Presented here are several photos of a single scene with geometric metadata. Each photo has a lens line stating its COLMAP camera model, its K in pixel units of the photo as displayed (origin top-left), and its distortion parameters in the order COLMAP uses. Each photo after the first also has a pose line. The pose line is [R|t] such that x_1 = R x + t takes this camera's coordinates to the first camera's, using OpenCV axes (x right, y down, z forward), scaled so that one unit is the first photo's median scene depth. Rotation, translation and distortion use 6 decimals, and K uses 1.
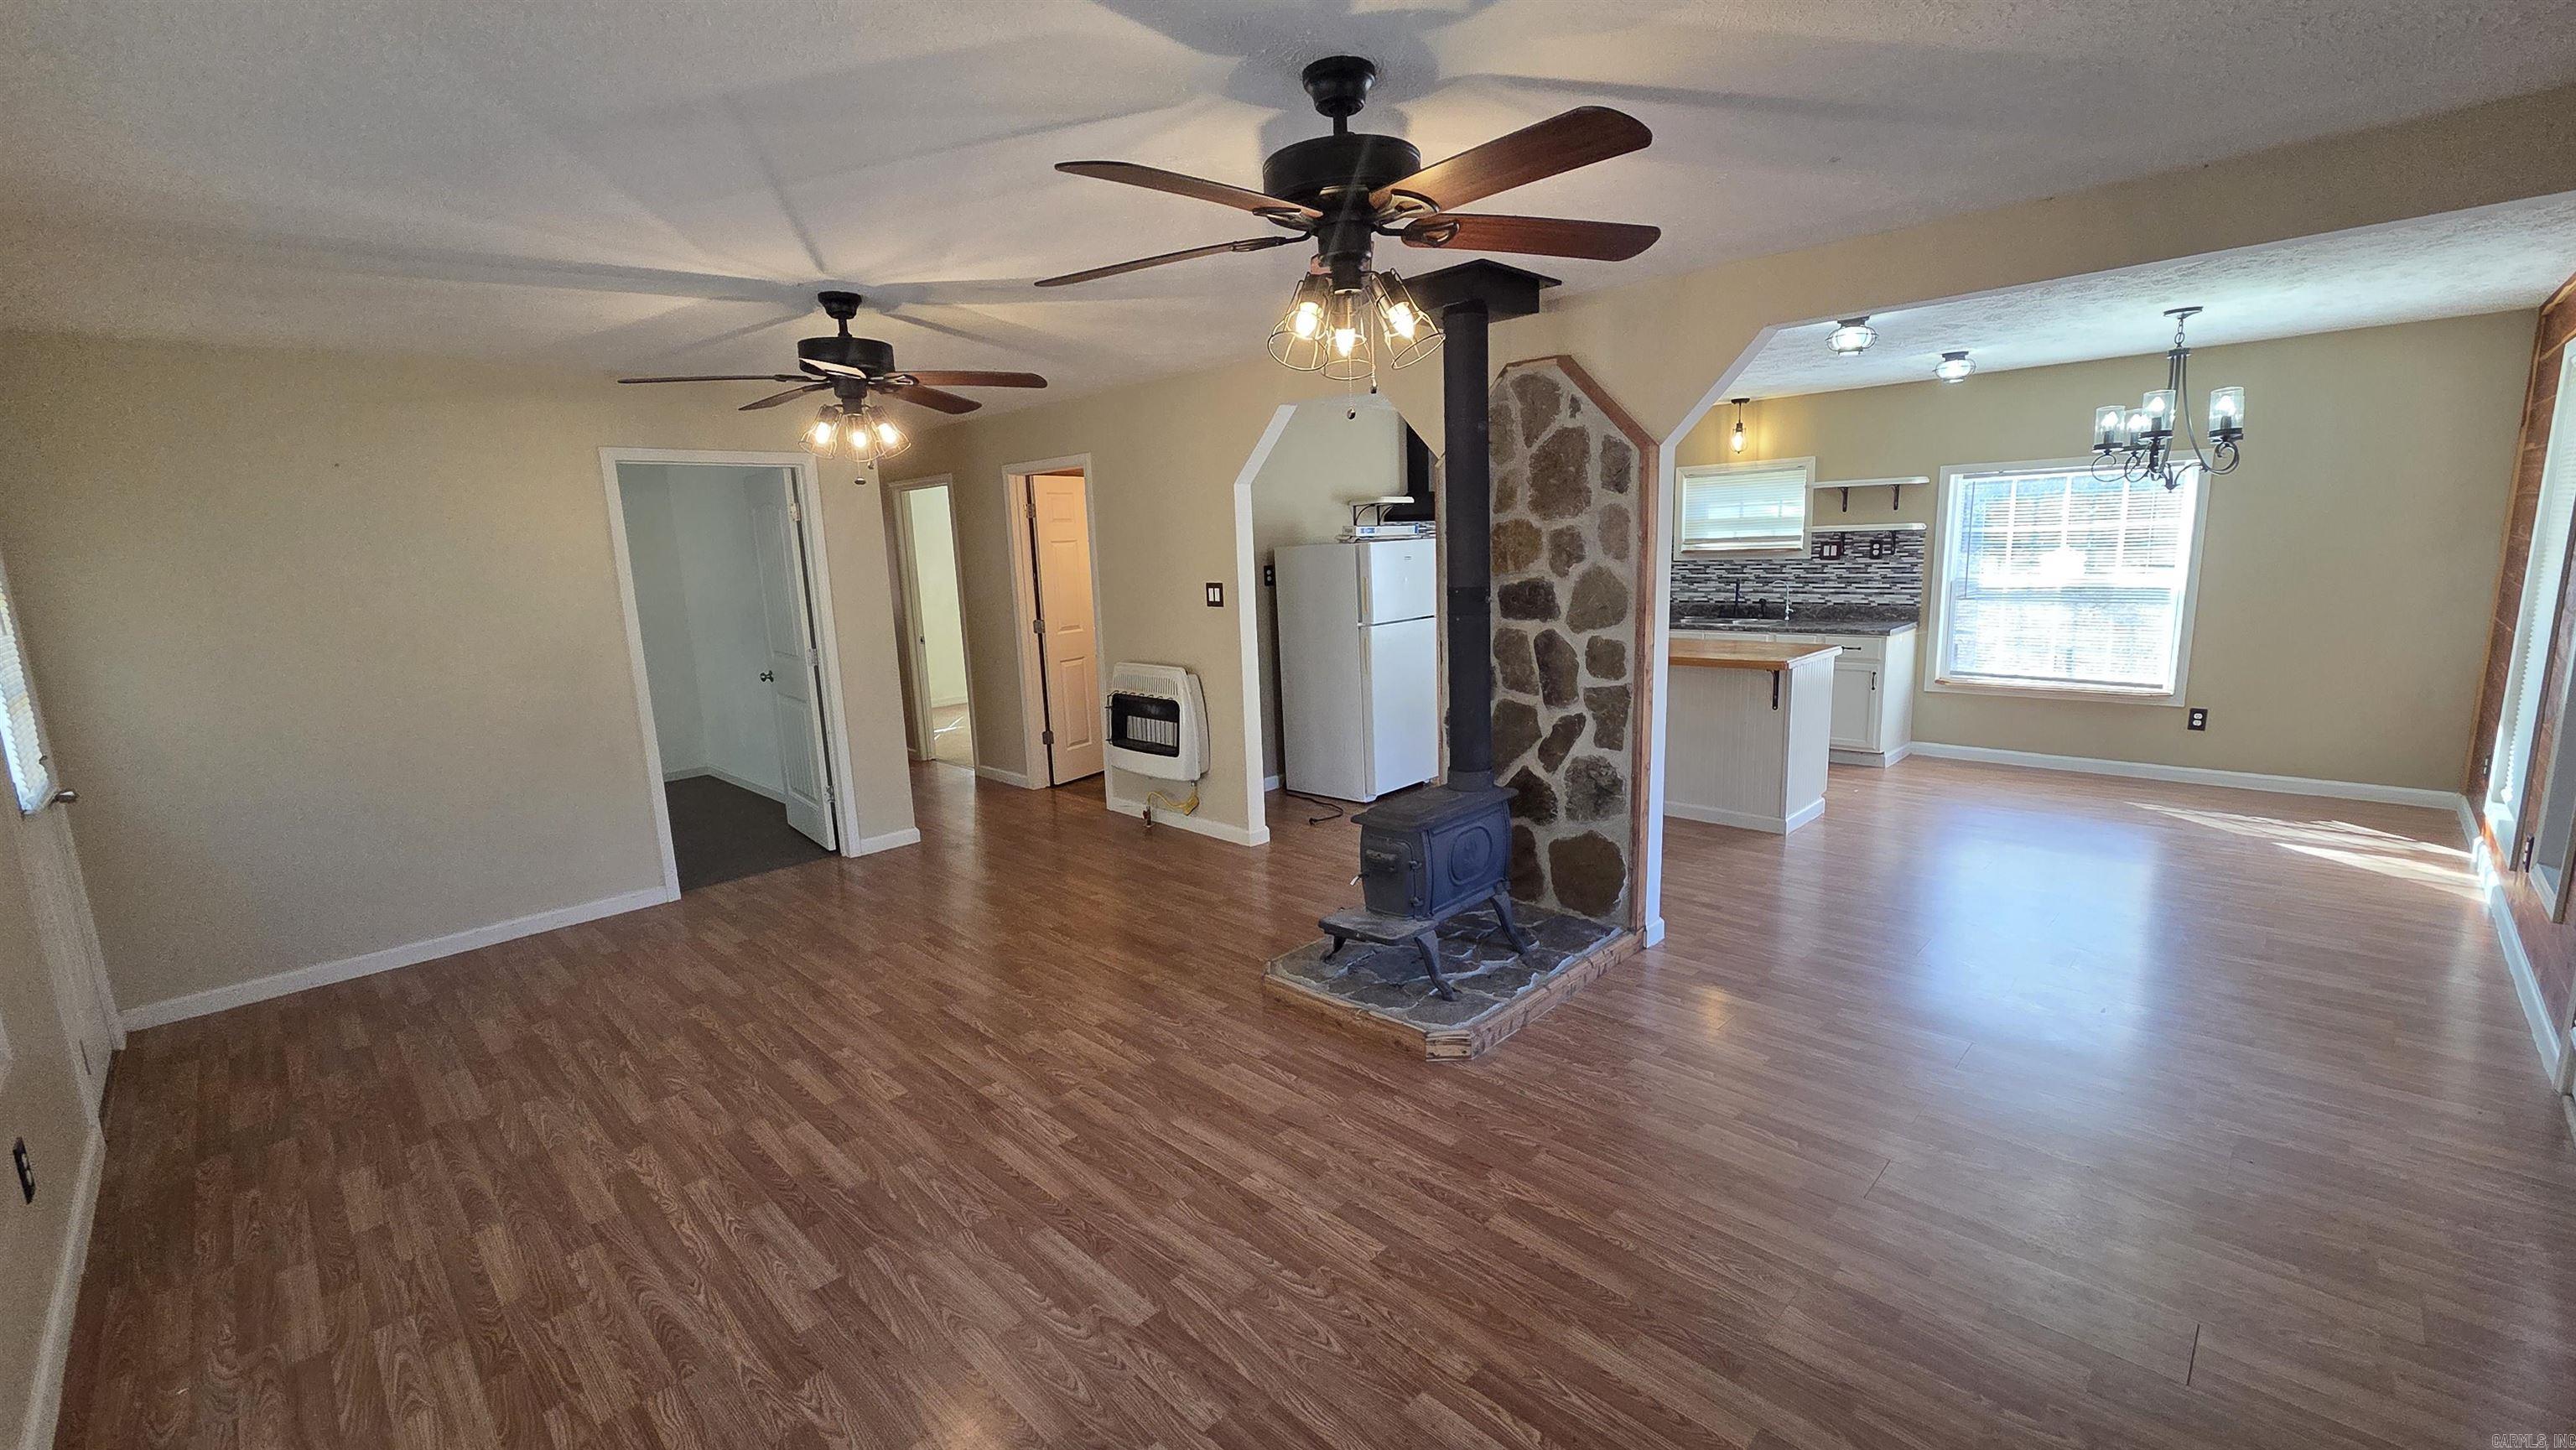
lens RADIAL K [[1049.2, 0, 1292.2], [0, 1049.2, 727.1], [0, 0, 1]] dist [0.005175, -0.000433]
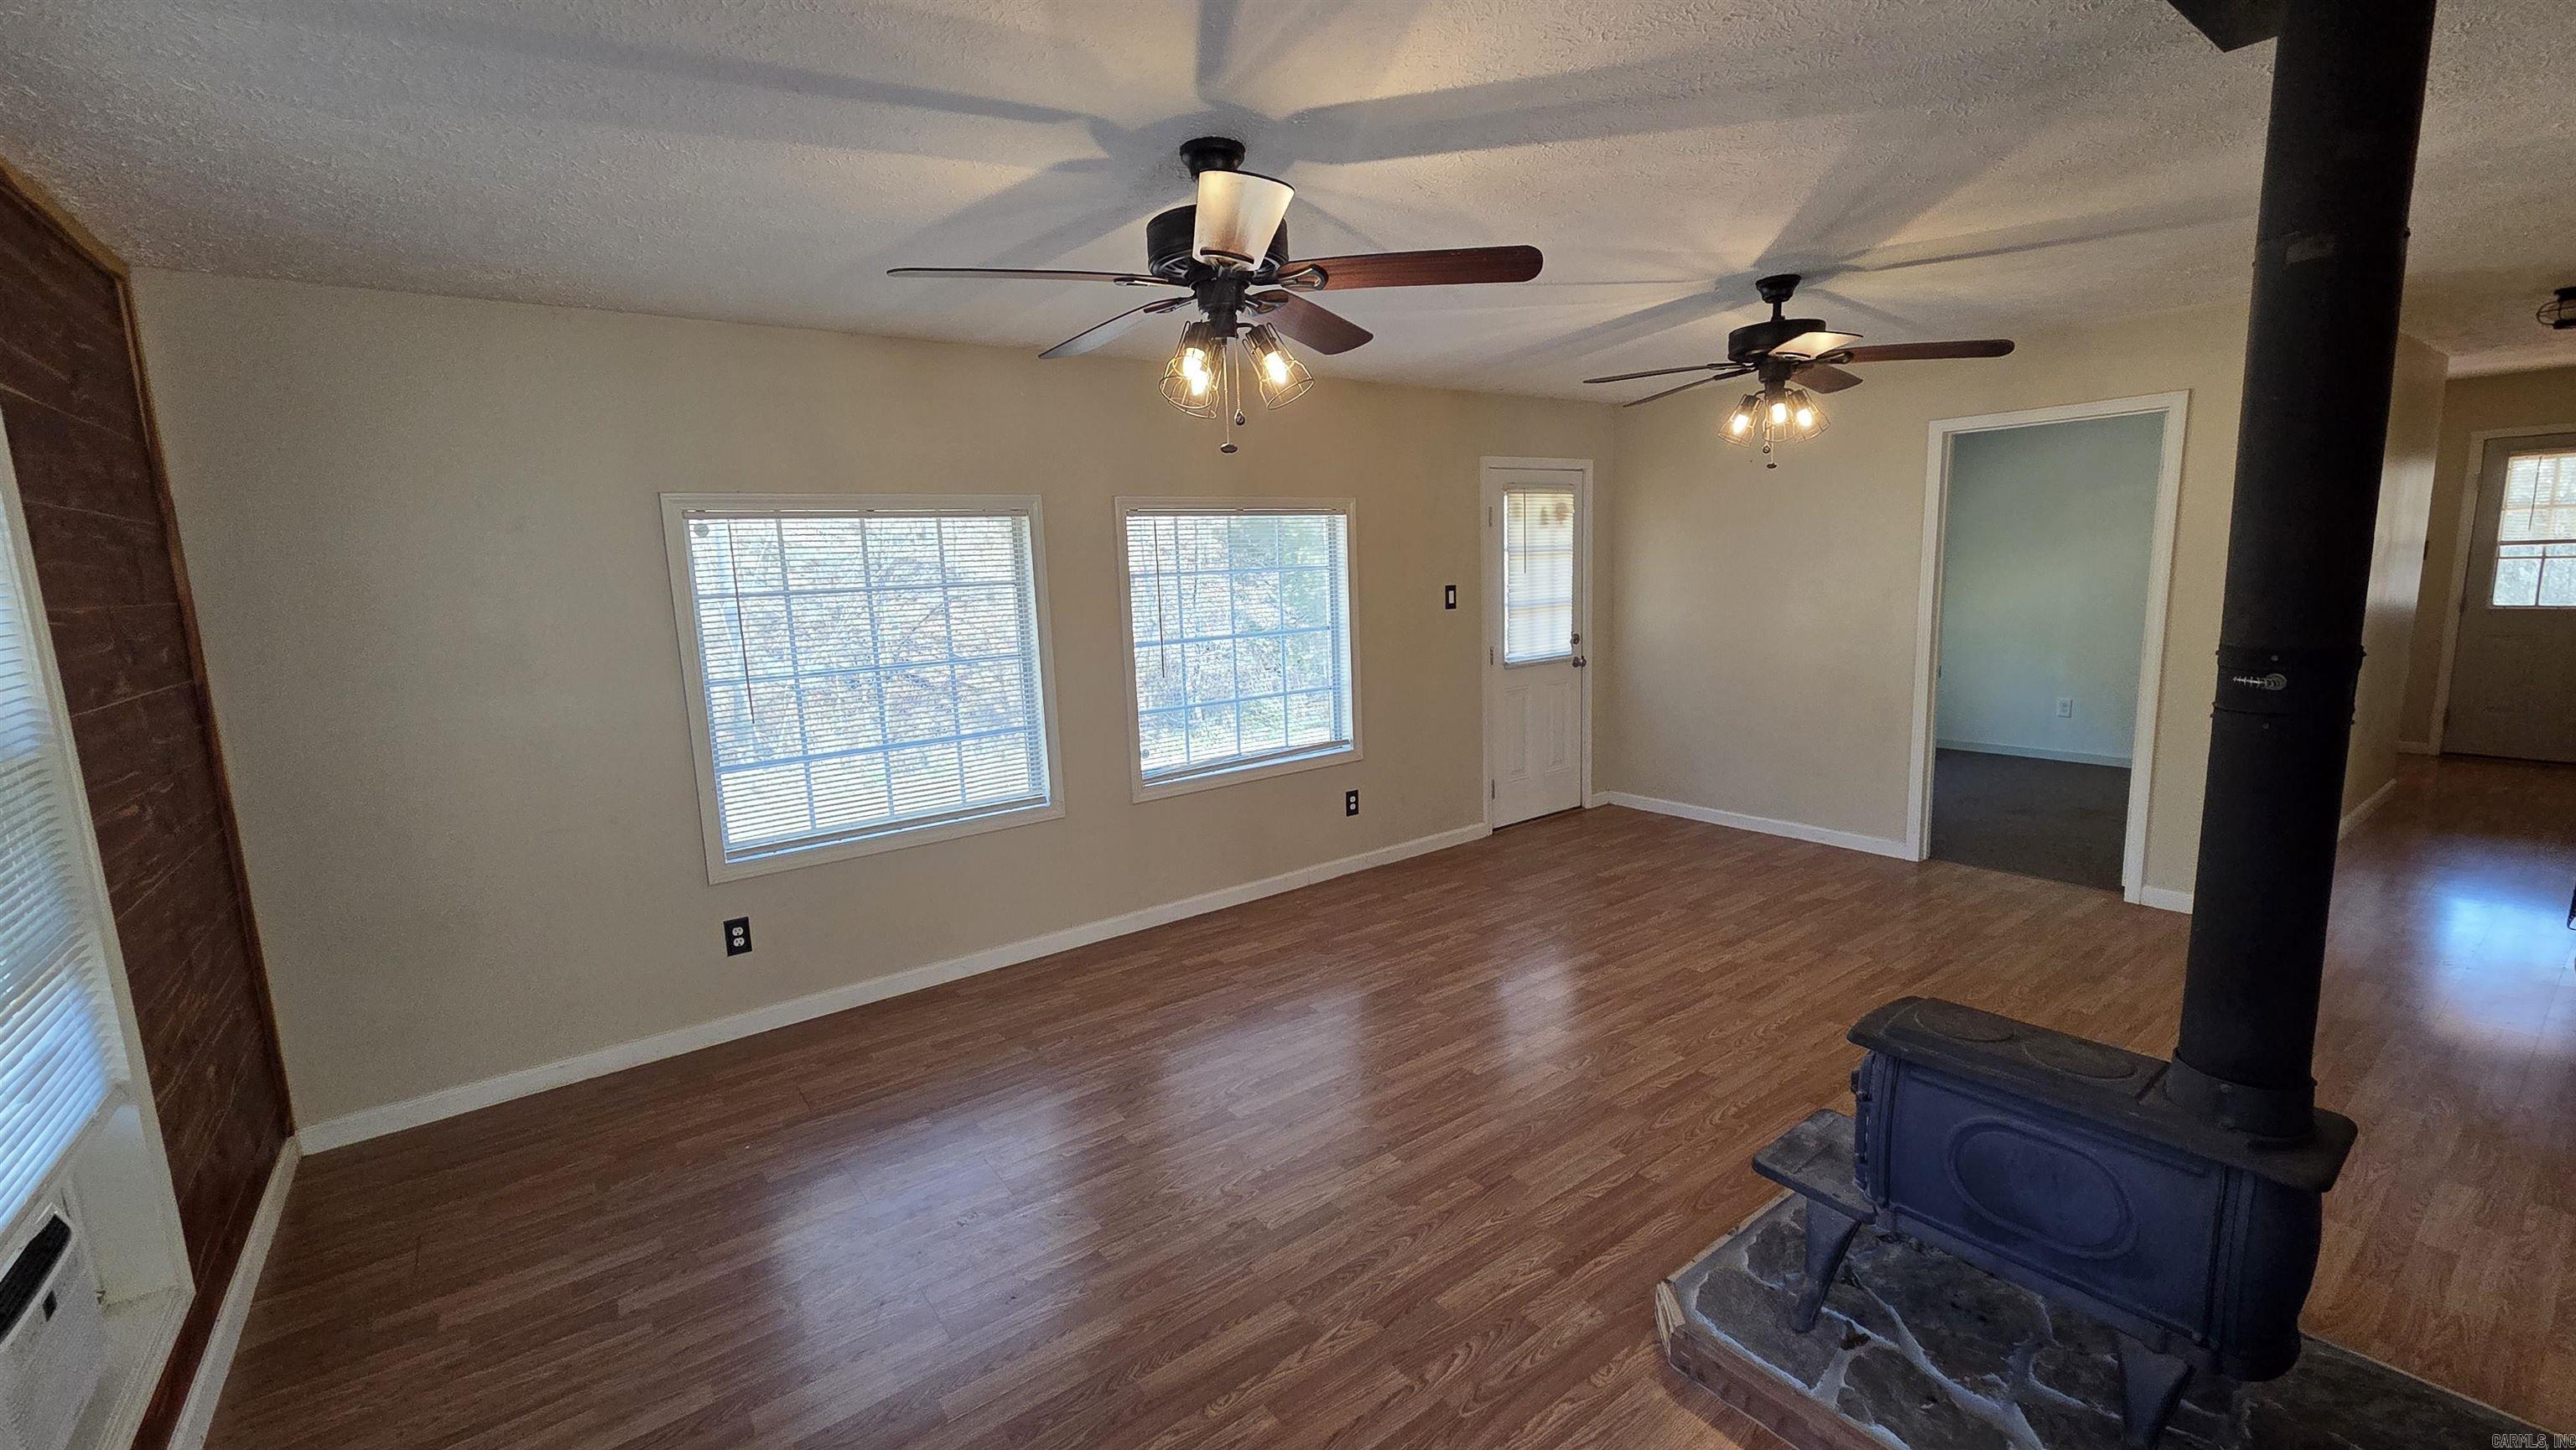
lens RADIAL K [[1049.2, 0, 1290.9], [0, 1049.2, 724.5], [0, 0, 1]] dist [0.005175, -0.000433]
pose [[-0.143673, 0.196524, -0.969916, 0.538059], [-0.132876, 0.967378, 0.215693, -0.120159], [0.980664, 0.159868, -0.112872, 0.563541]]
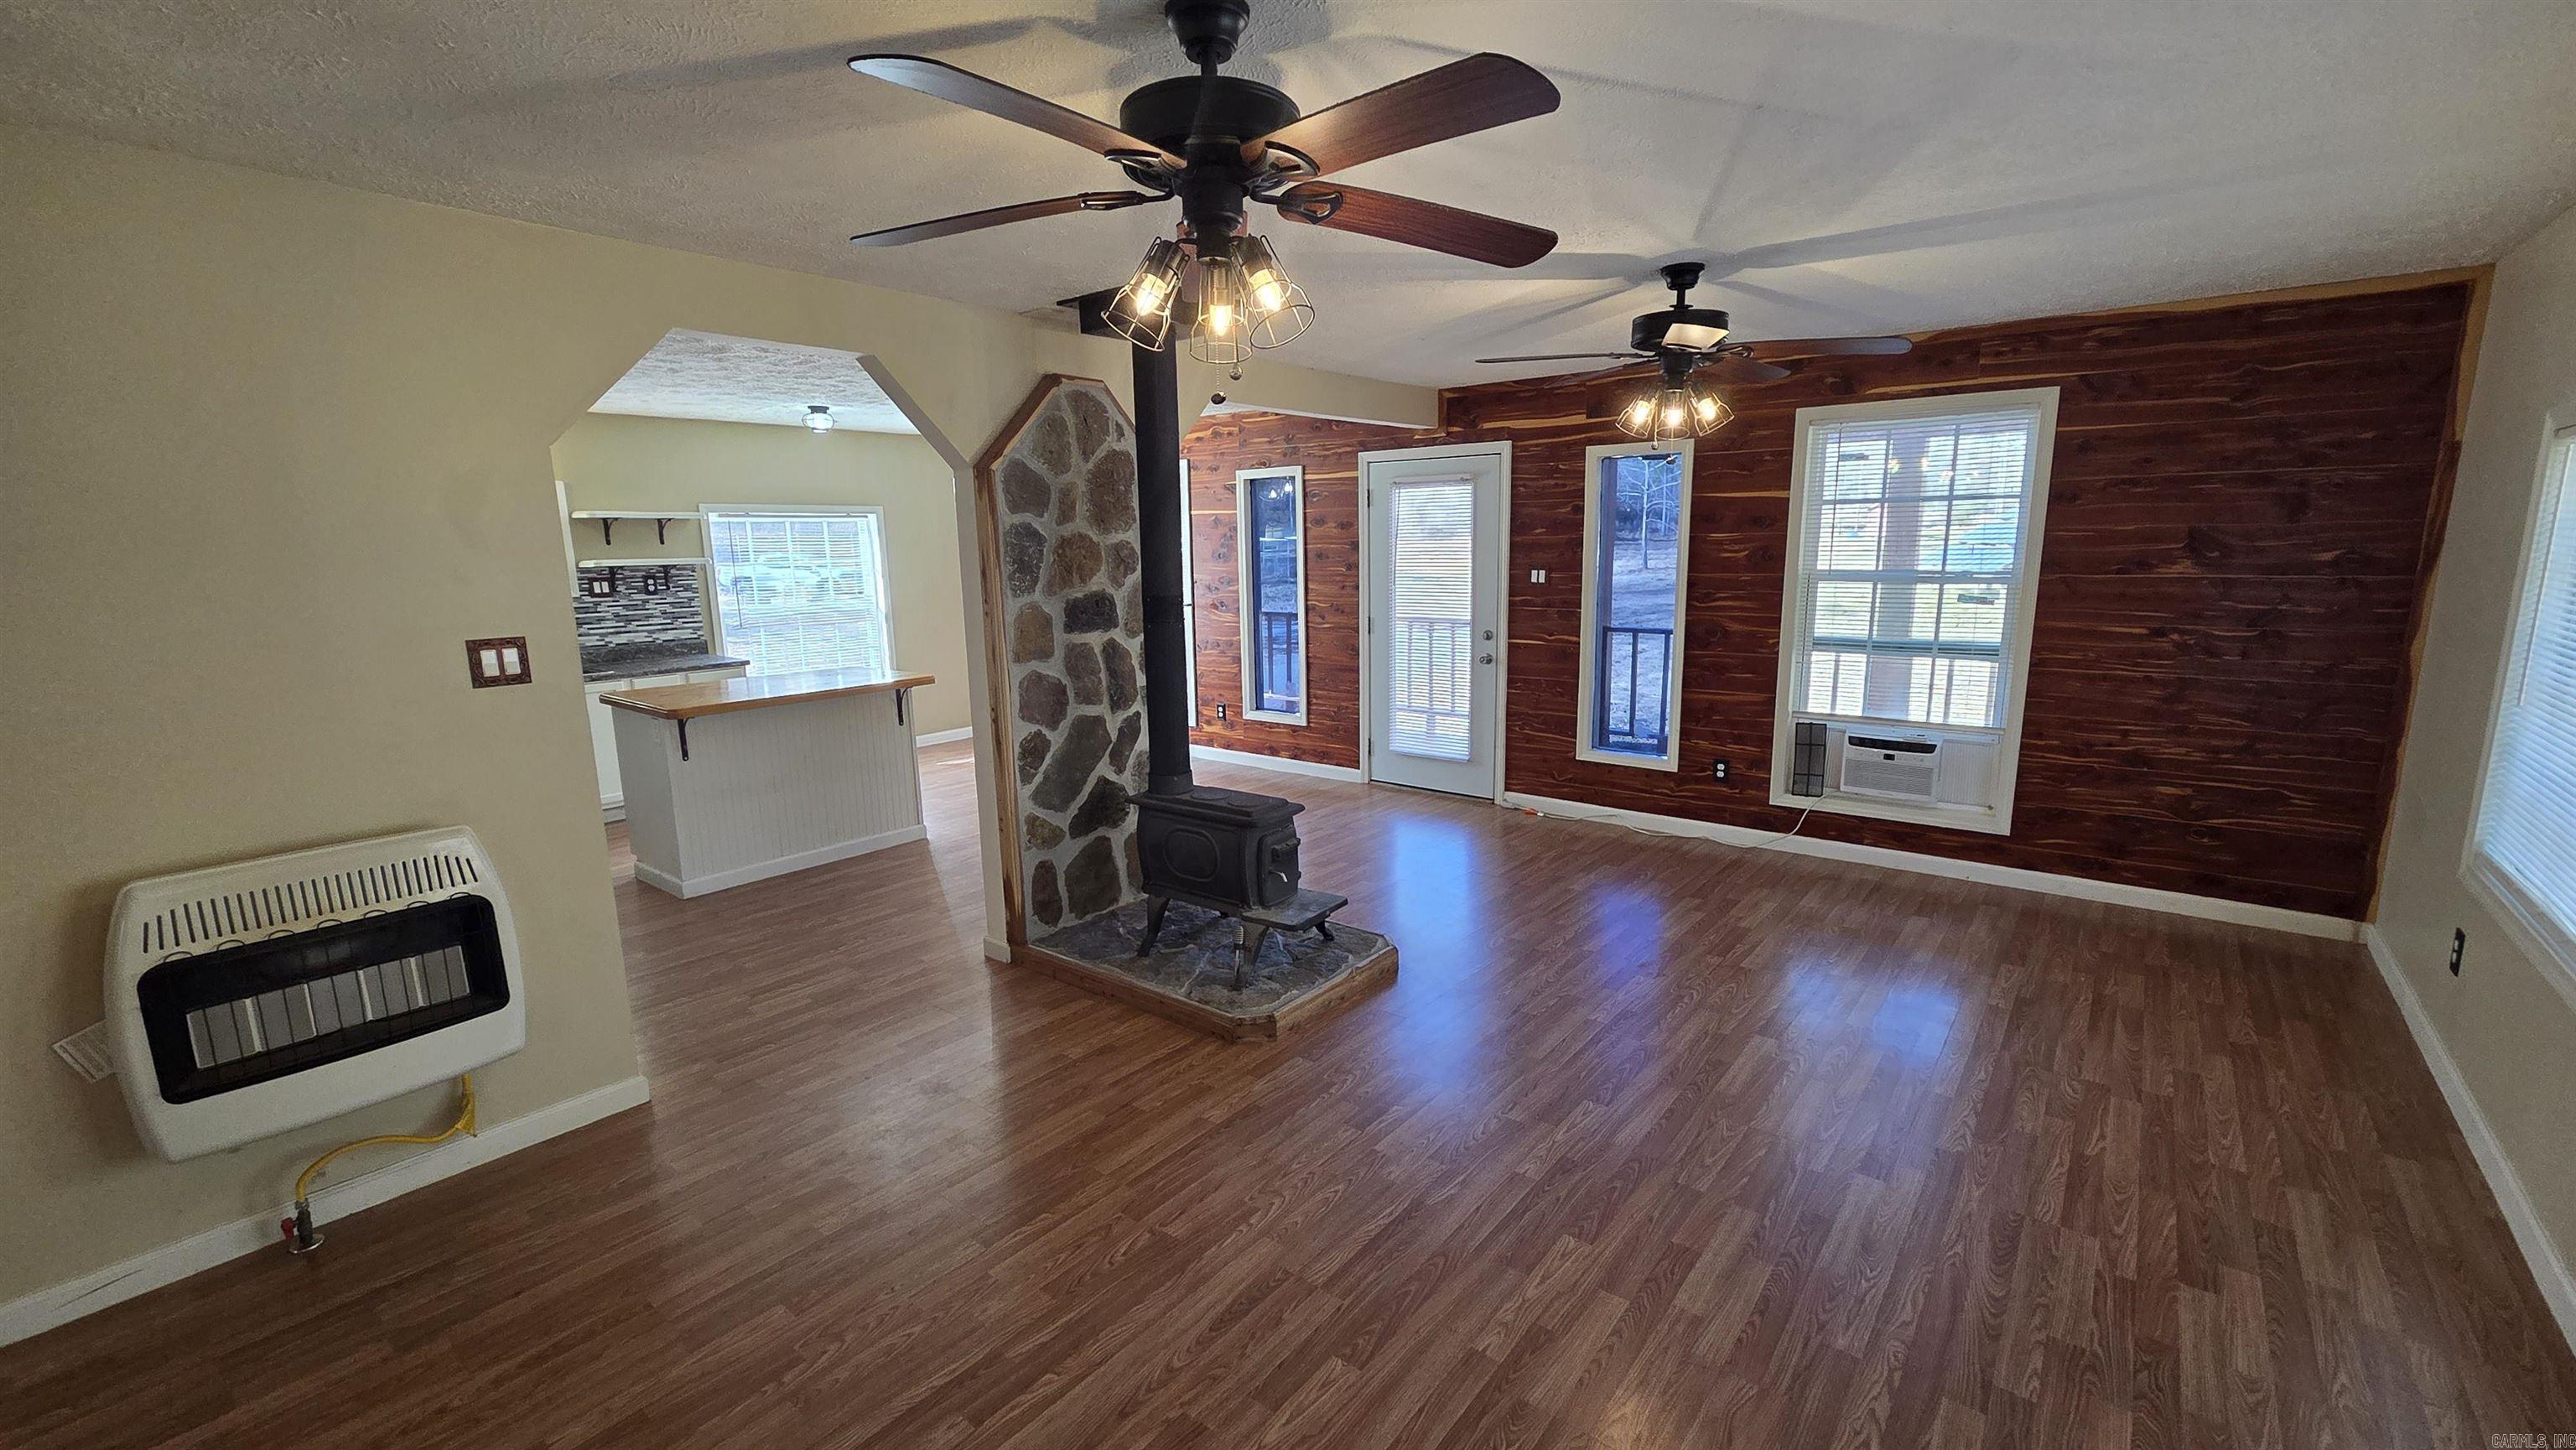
lens RADIAL K [[1049.2, 0, 1285.2], [0, 1049.2, 736.8], [0, 0, 1]] dist [0.005175, -0.000433]
pose [[-0.094094, -0.146817, 0.984678, -0.743962], [0.197214, 0.966717, 0.162985, -0.122063], [-0.975834, 0.209528, -0.062008, 0.828313]]
